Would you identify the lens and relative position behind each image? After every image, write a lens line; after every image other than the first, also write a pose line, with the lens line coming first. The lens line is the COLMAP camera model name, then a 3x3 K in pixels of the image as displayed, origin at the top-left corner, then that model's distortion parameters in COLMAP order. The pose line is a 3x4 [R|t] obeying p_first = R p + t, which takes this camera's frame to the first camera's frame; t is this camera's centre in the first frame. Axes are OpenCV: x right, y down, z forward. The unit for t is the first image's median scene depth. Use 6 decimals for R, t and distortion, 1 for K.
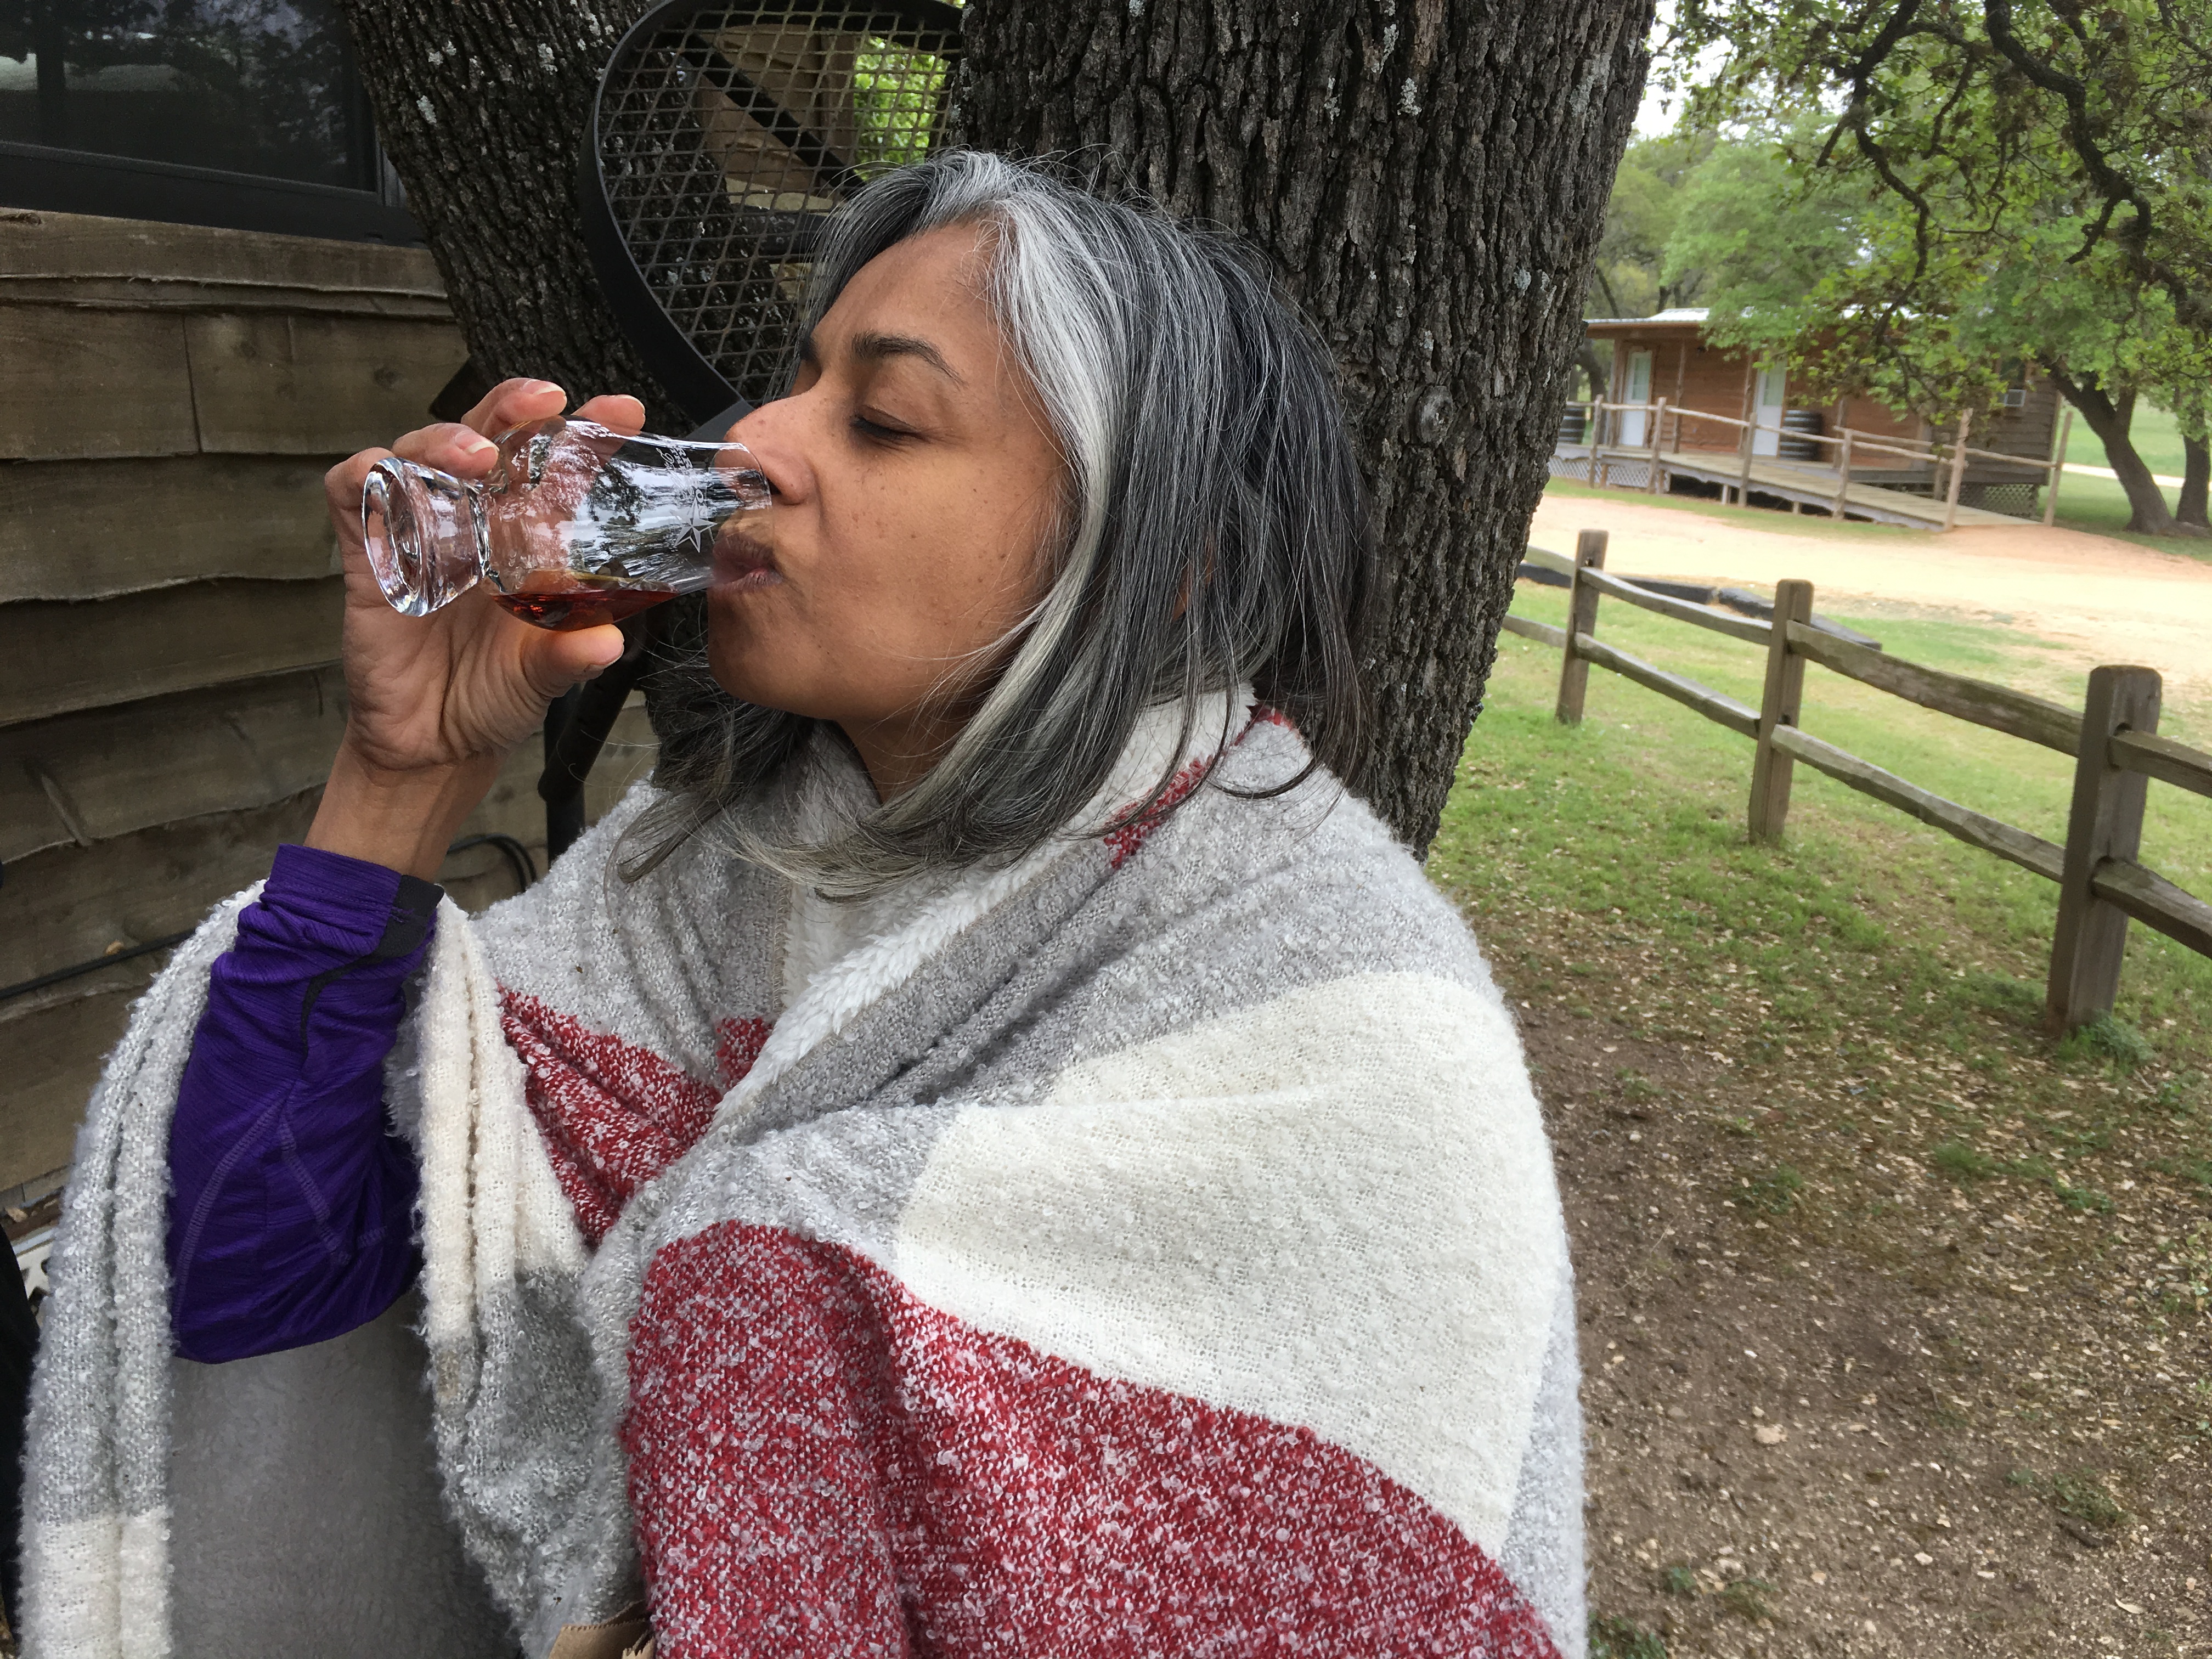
lens RADIAL K [[1891.3, 0, 1112.2], [0, 1891.3, 838.6], [0, 0, 1]] dist [0.058135, -0.091316]
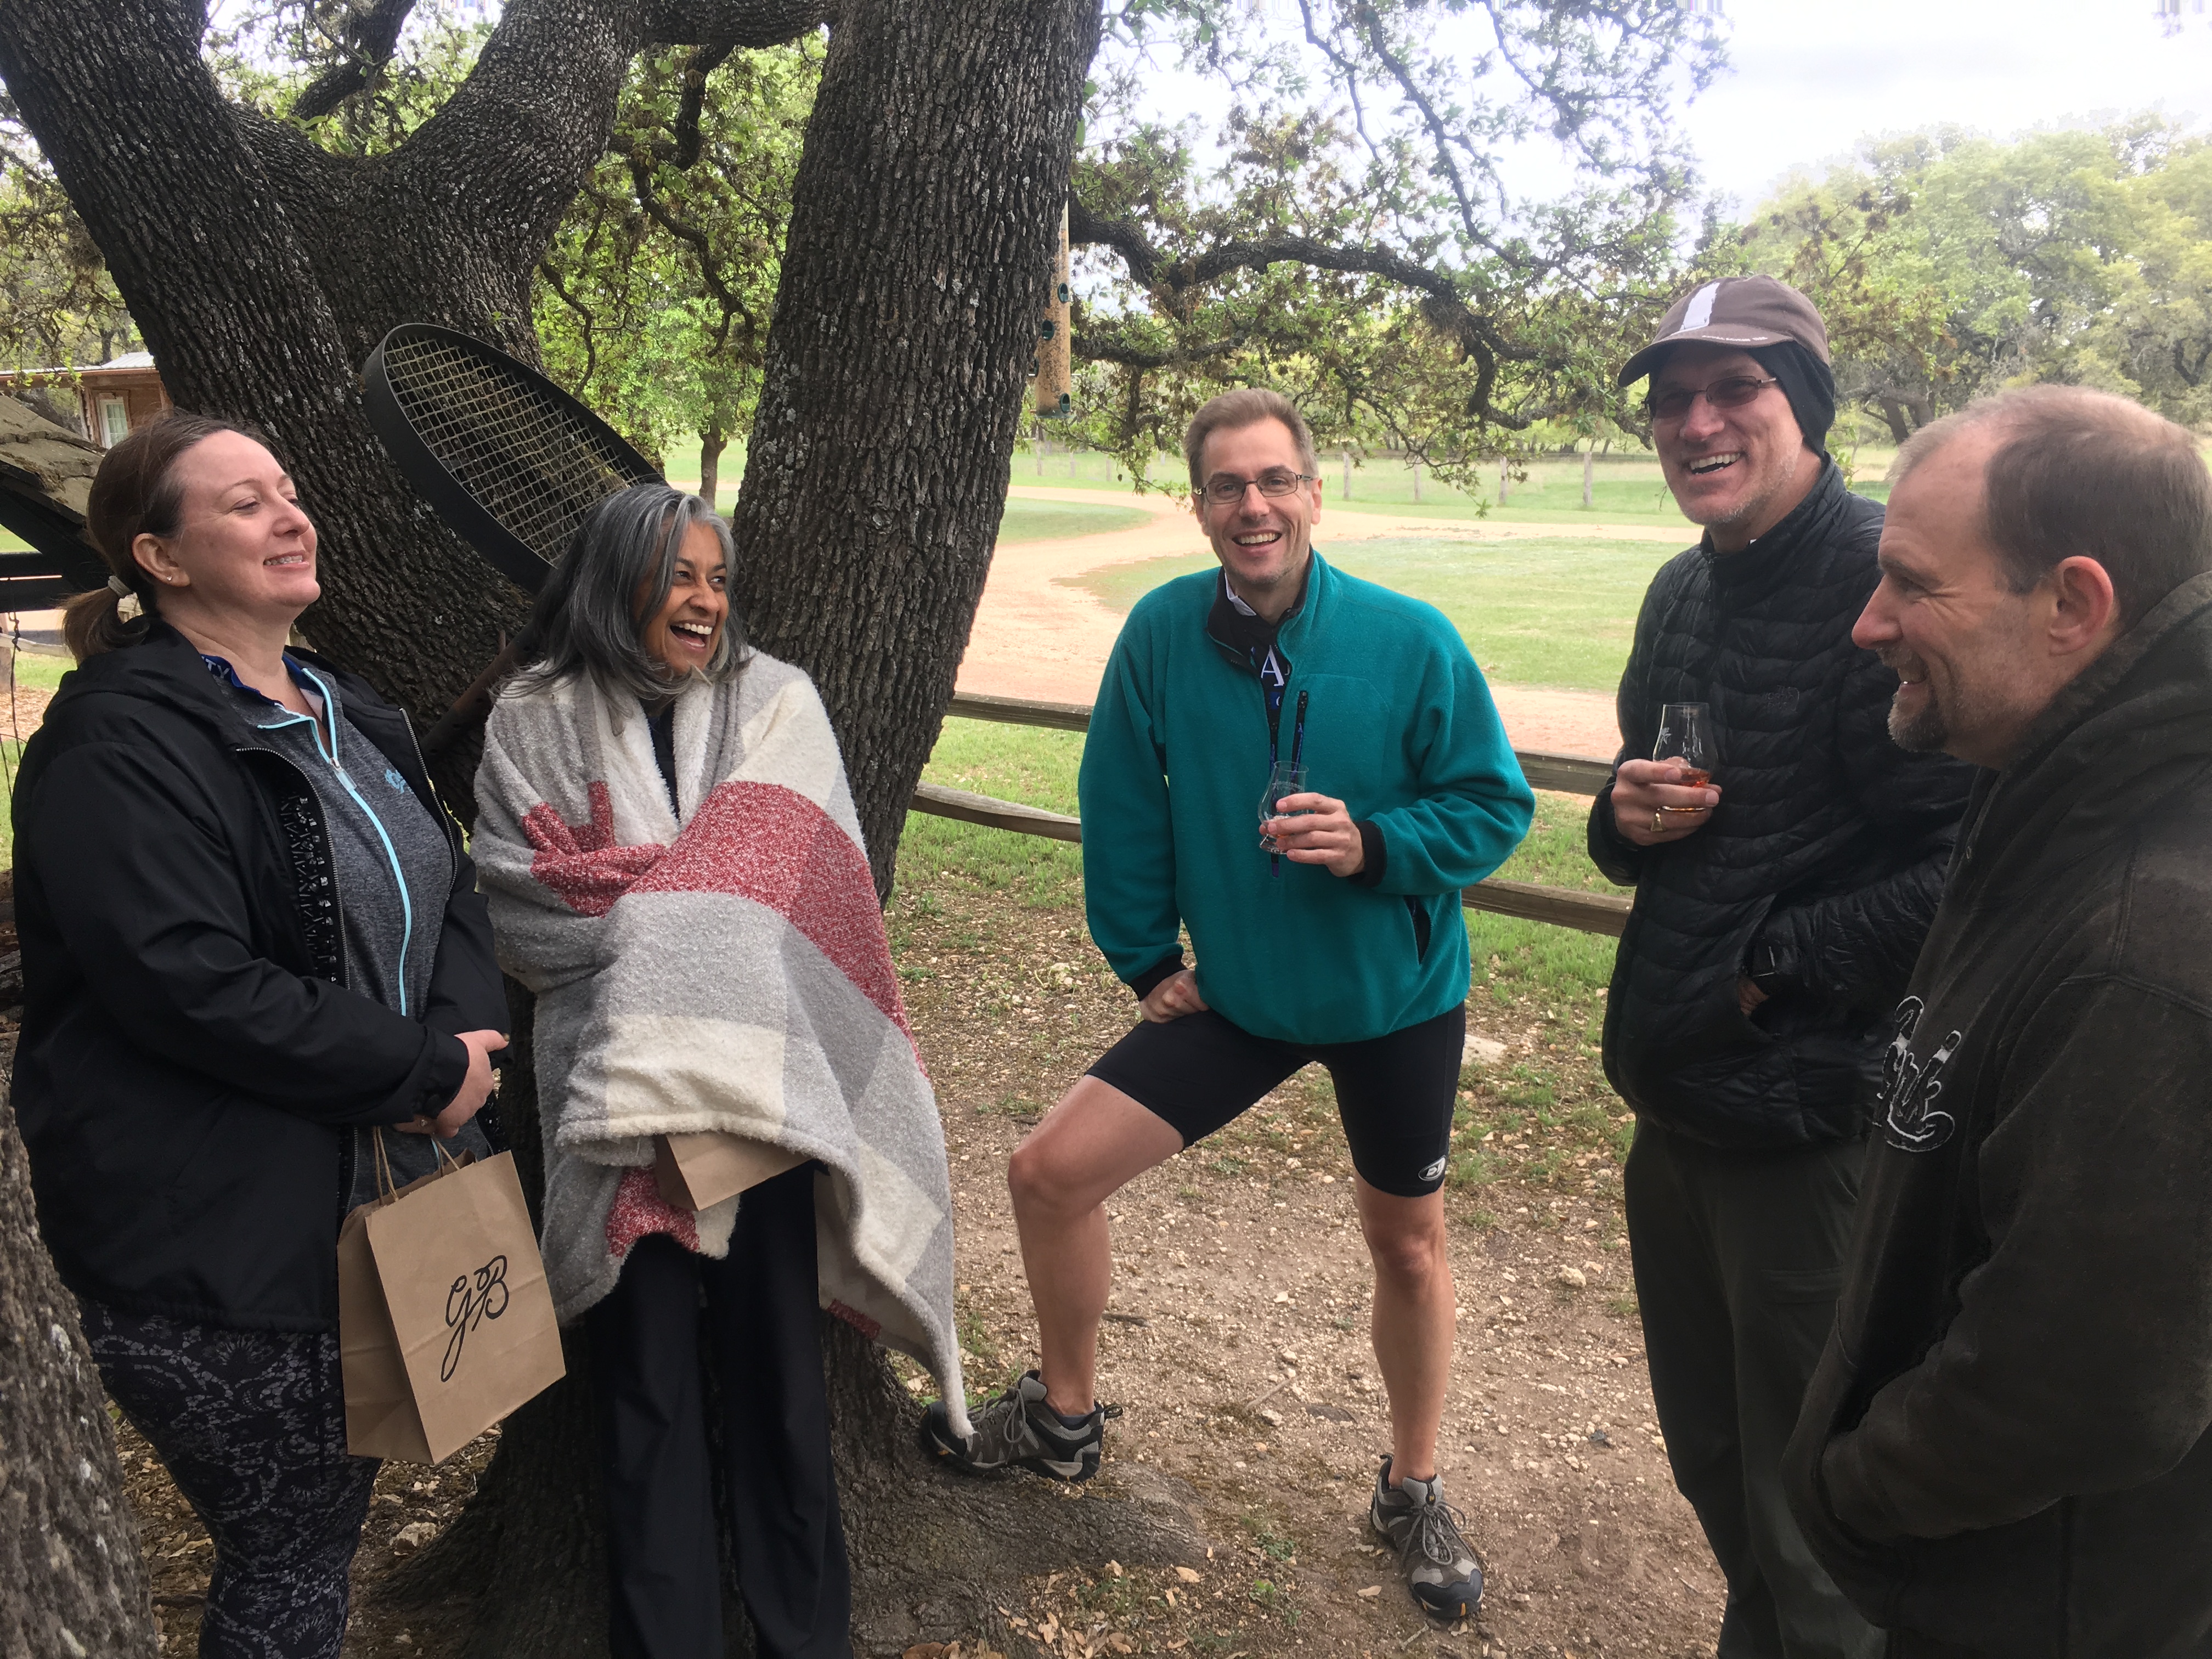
lens RADIAL K [[1891.3, 0, 1103.1], [0, 1891.3, 830.4], [0, 0, 1]] dist [0.058135, -0.091316]
pose [[0.718956, -0.212714, 0.661706, -0.542014], [0.222311, 0.972384, 0.071040, 0.001074], [-0.658544, 0.096029, 0.746390, -0.368244]]
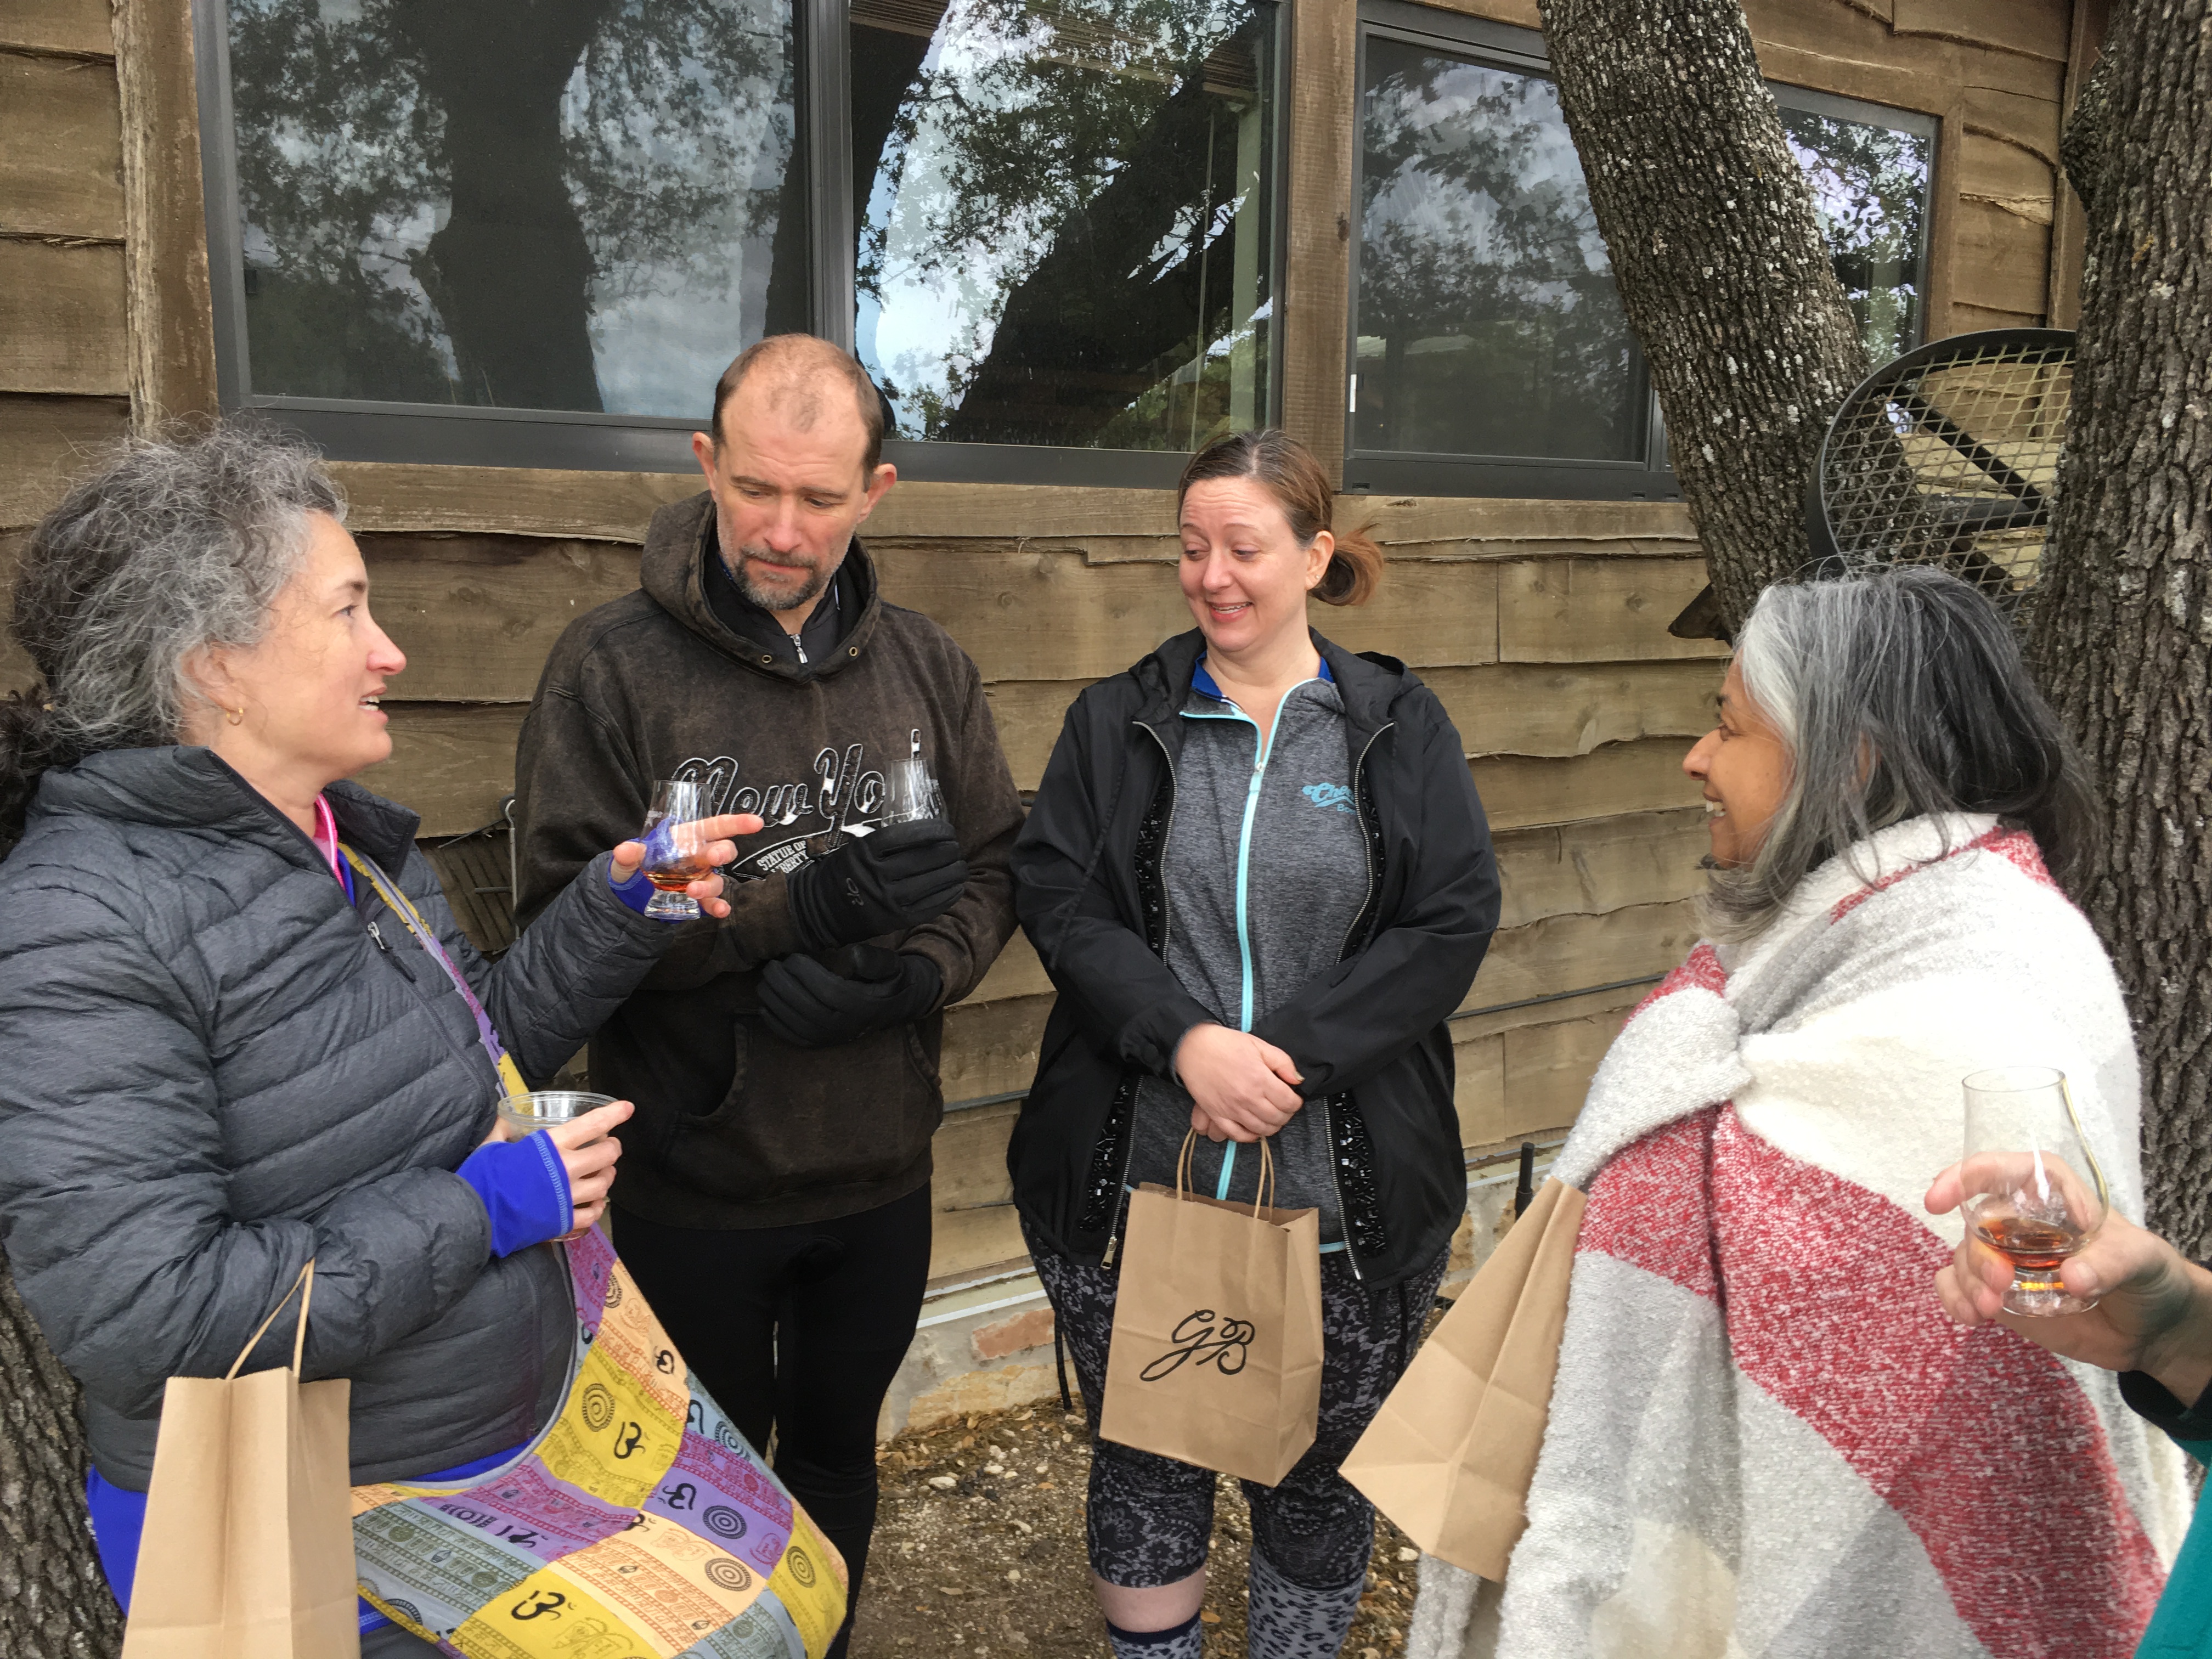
lens RADIAL K [[1891.3, 0, 1101.9], [0, 1891.3, 836.5], [0, 0, 1]] dist [0.058135, -0.091316]
pose [[0.820235, 0.058986, -0.568977, 0.068028], [-0.115299, 0.991303, -0.063445, 0.040212], [0.560286, 0.117642, 0.819903, -0.258710]]
